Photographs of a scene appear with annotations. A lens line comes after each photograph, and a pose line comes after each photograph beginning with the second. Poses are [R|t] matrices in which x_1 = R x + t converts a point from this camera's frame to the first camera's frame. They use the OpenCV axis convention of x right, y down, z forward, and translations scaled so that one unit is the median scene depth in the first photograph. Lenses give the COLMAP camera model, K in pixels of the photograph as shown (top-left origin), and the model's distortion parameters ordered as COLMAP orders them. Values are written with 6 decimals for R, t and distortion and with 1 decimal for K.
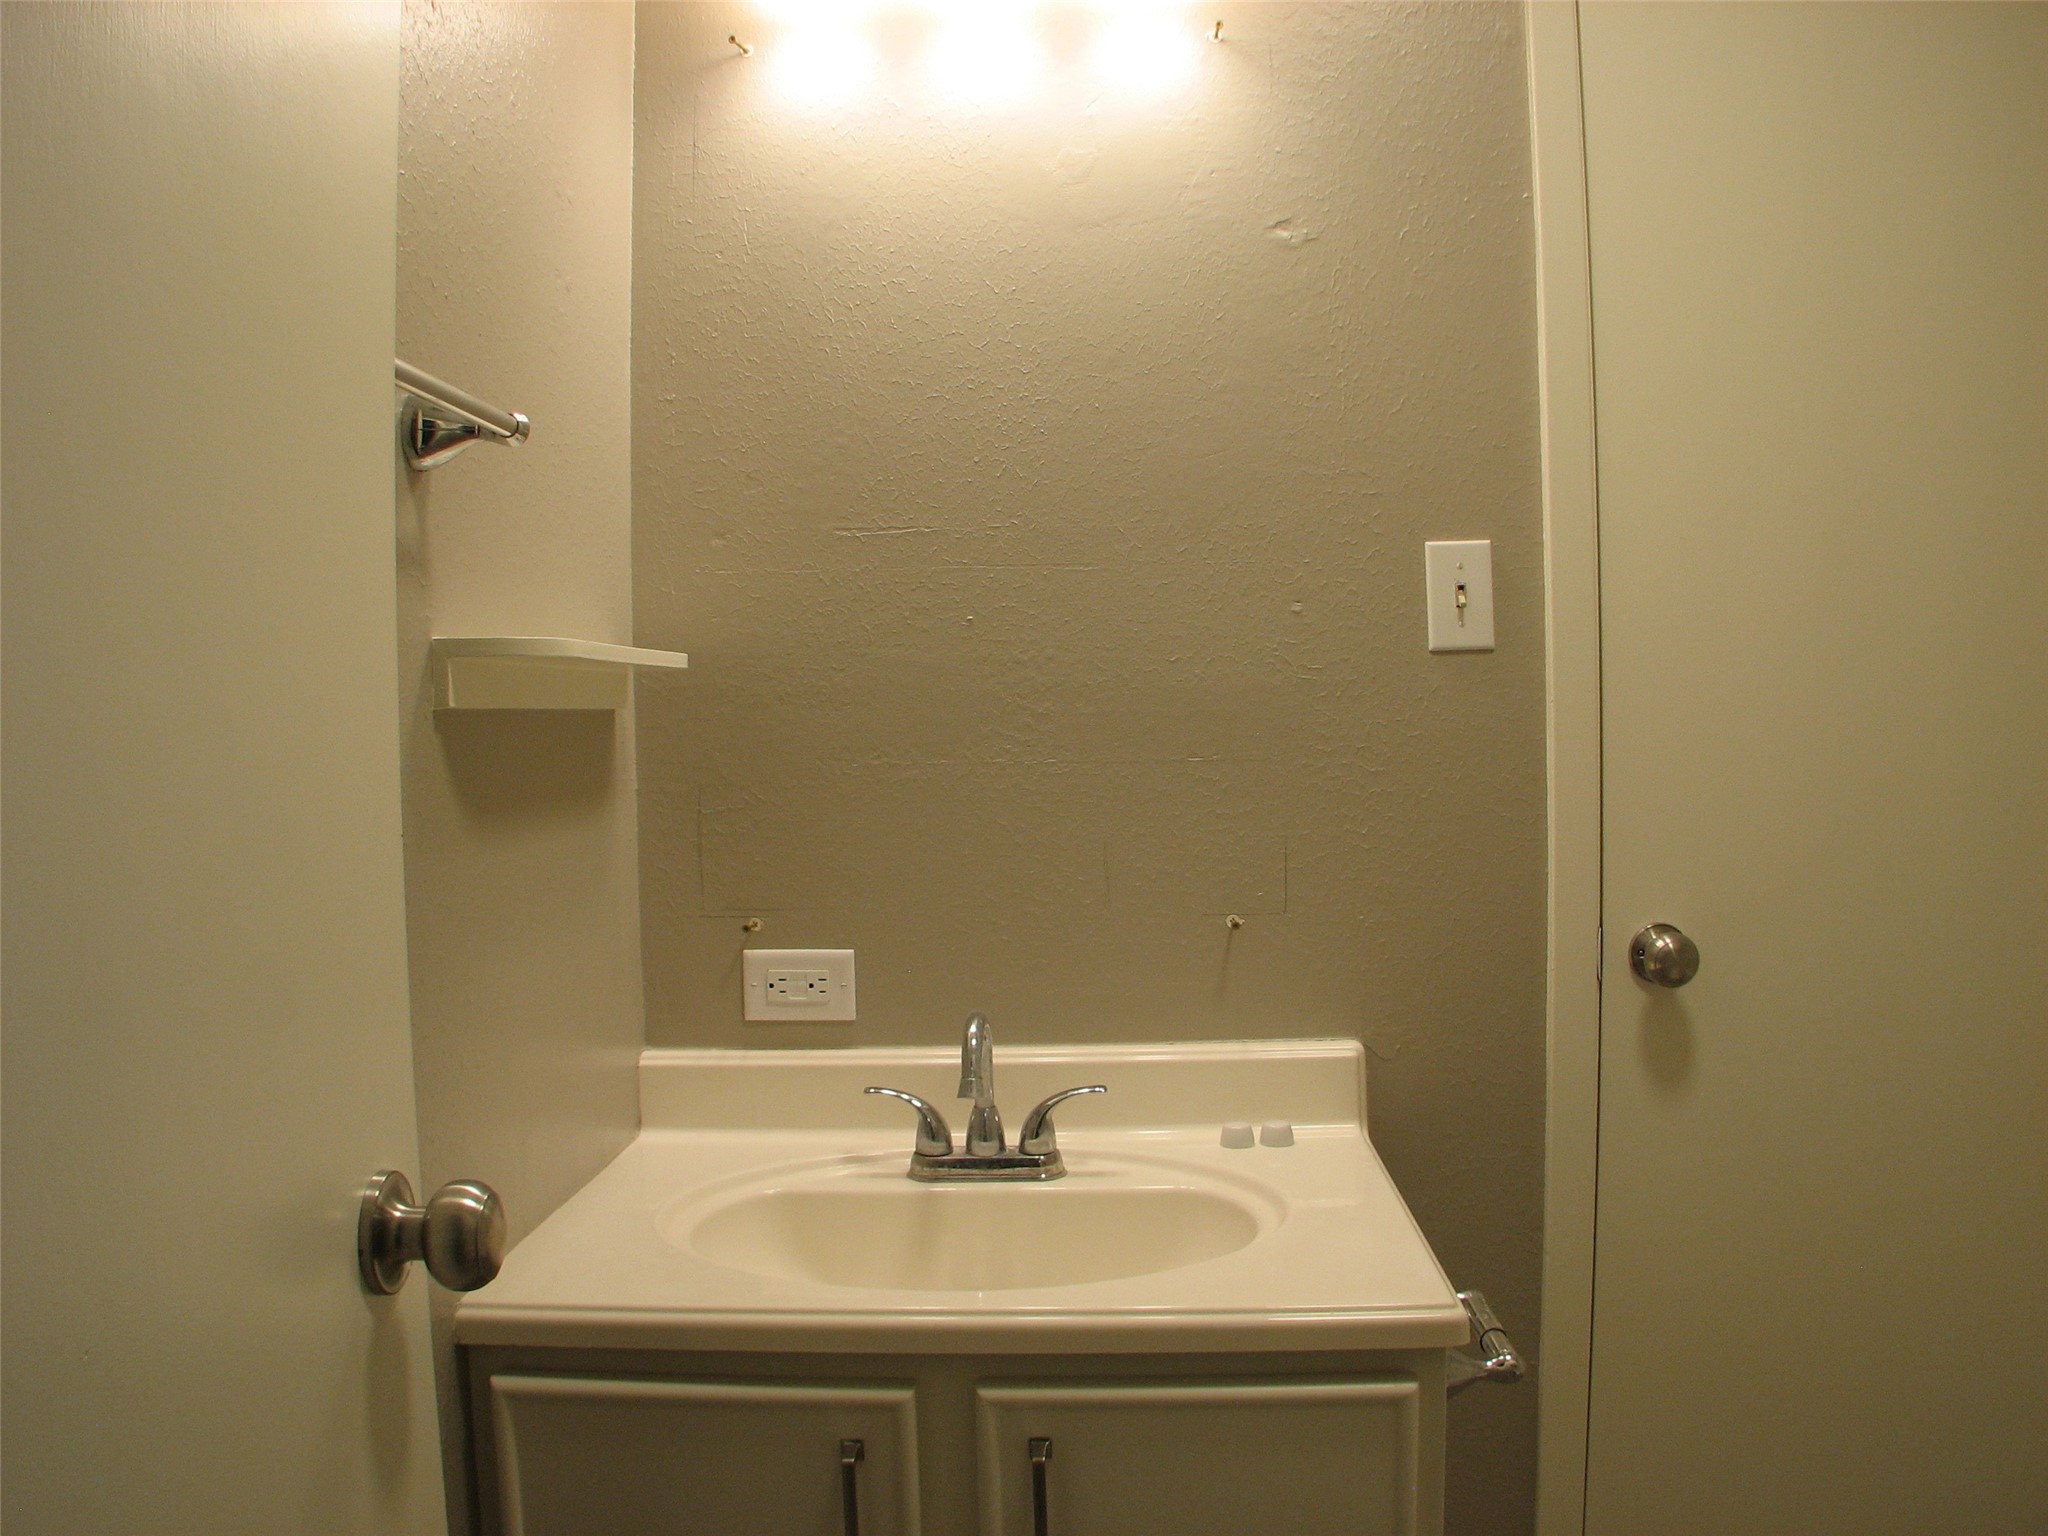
lens RADIAL K [[1698.7, 0, 1014.7], [0, 1698.7, 759.8], [0, 0, 1]] dist [-0.229022, 0.103449]
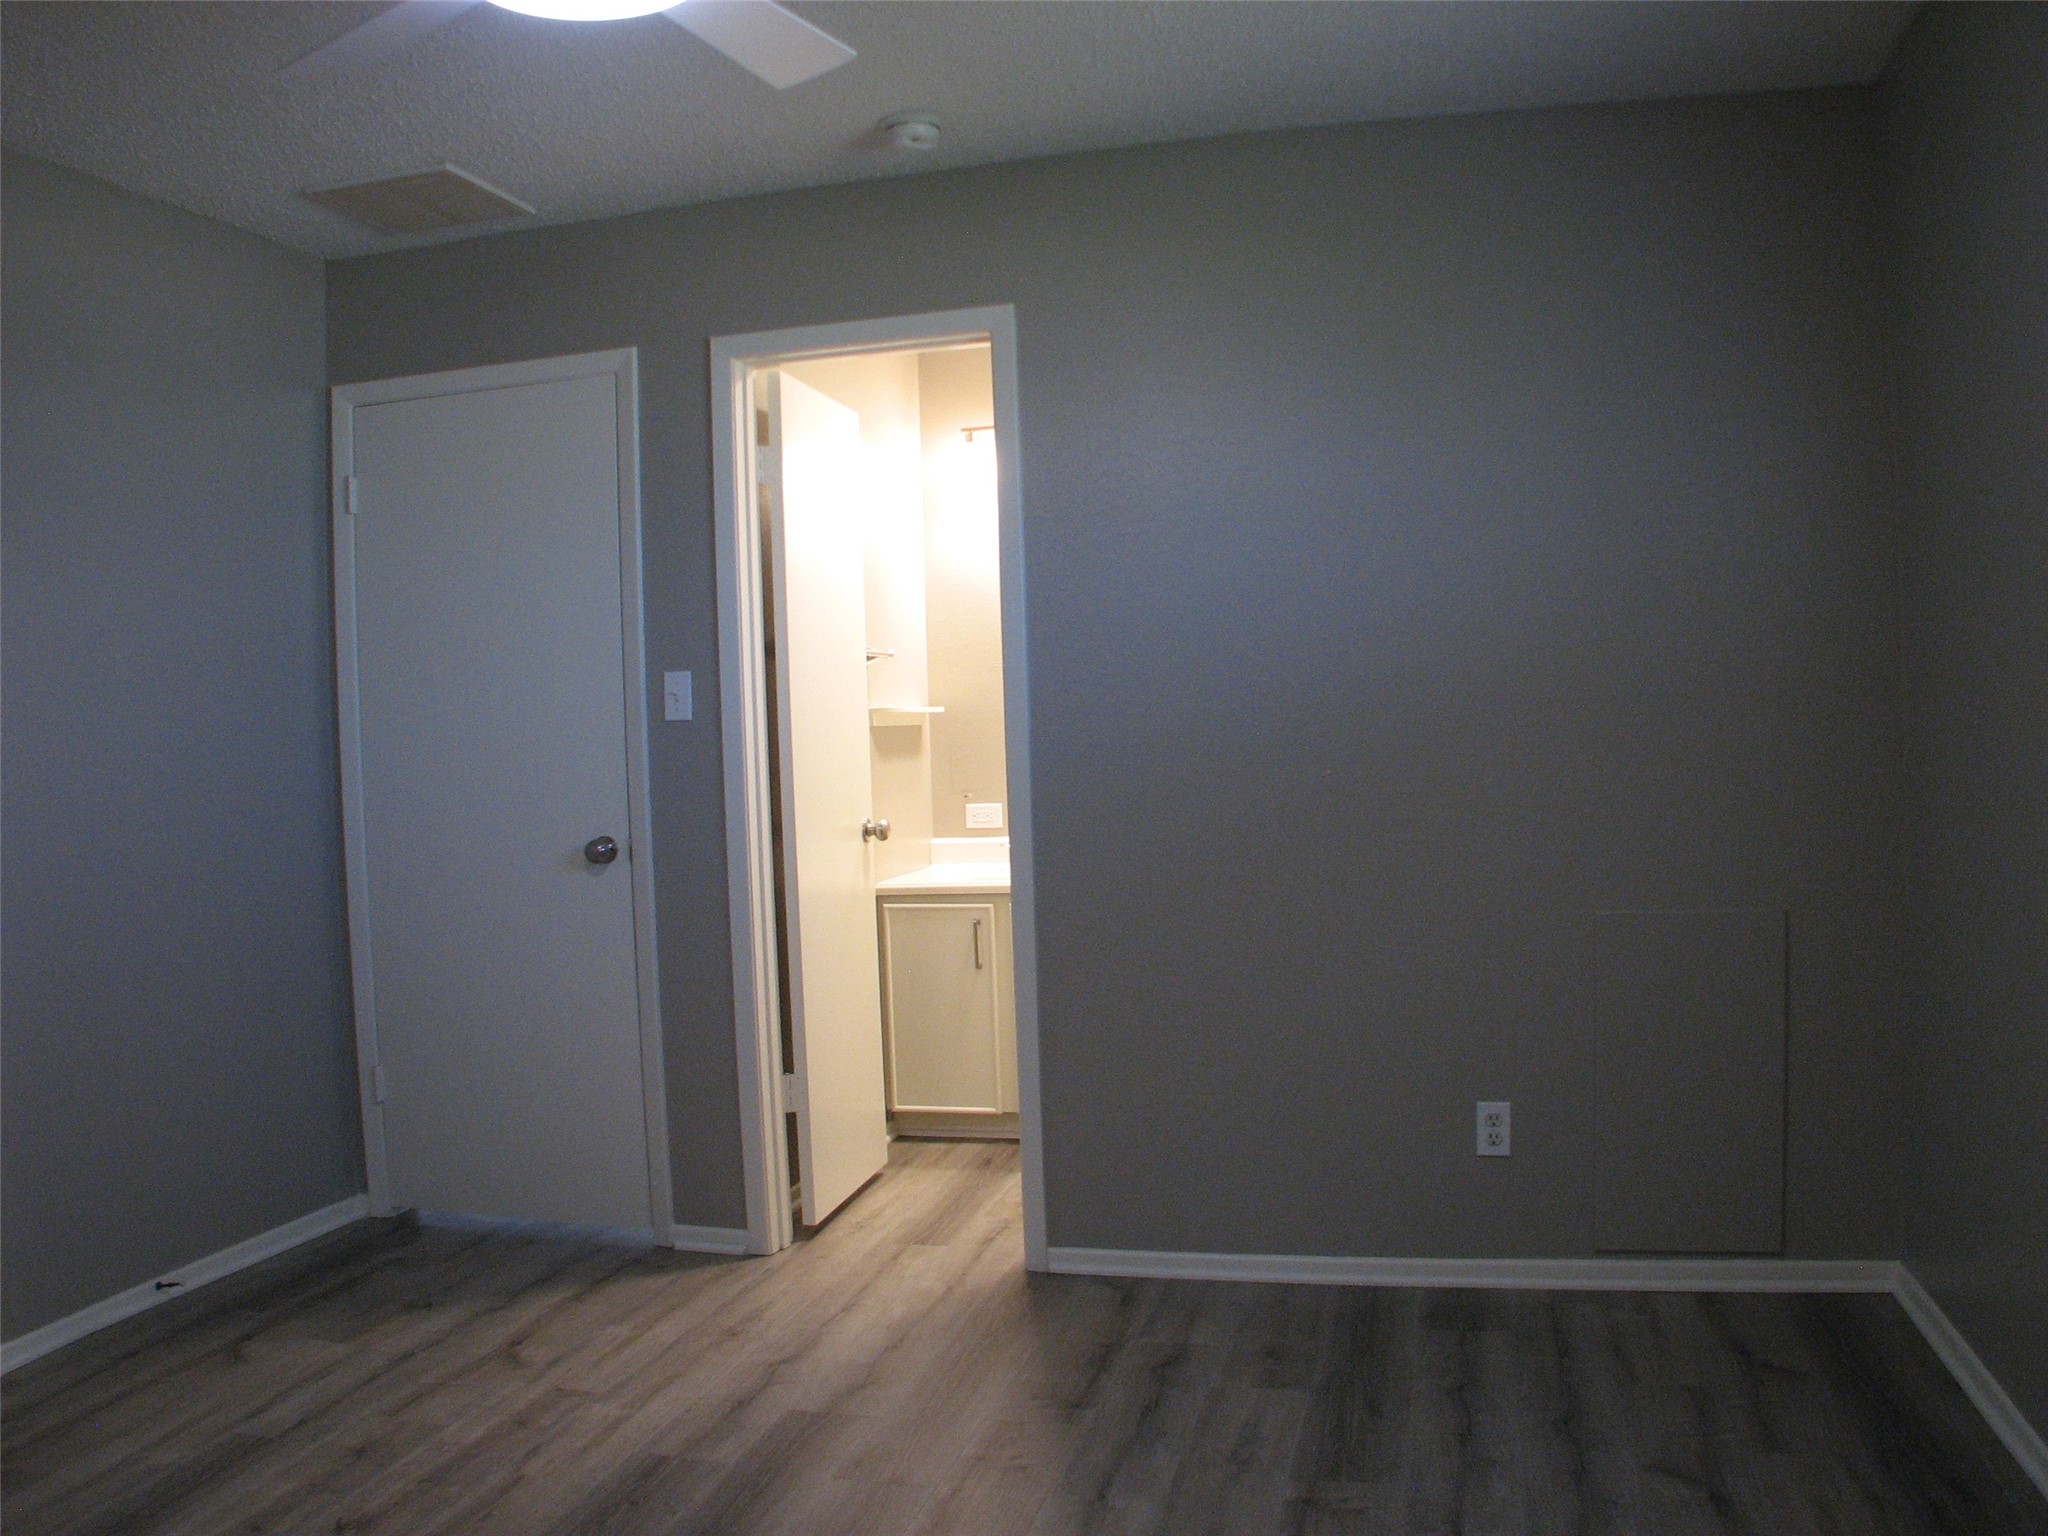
lens RADIAL K [[1698.7, 0, 1014.7], [0, 1698.7, 759.8], [0, 0, 1]] dist [-0.229022, 0.103449]
pose [[0.978326, -0.007754, -0.206927, 0.594424], [0.007248, 0.999969, -0.003206, 0.047224], [0.206945, 0.001637, 0.978351, -2.093615]]
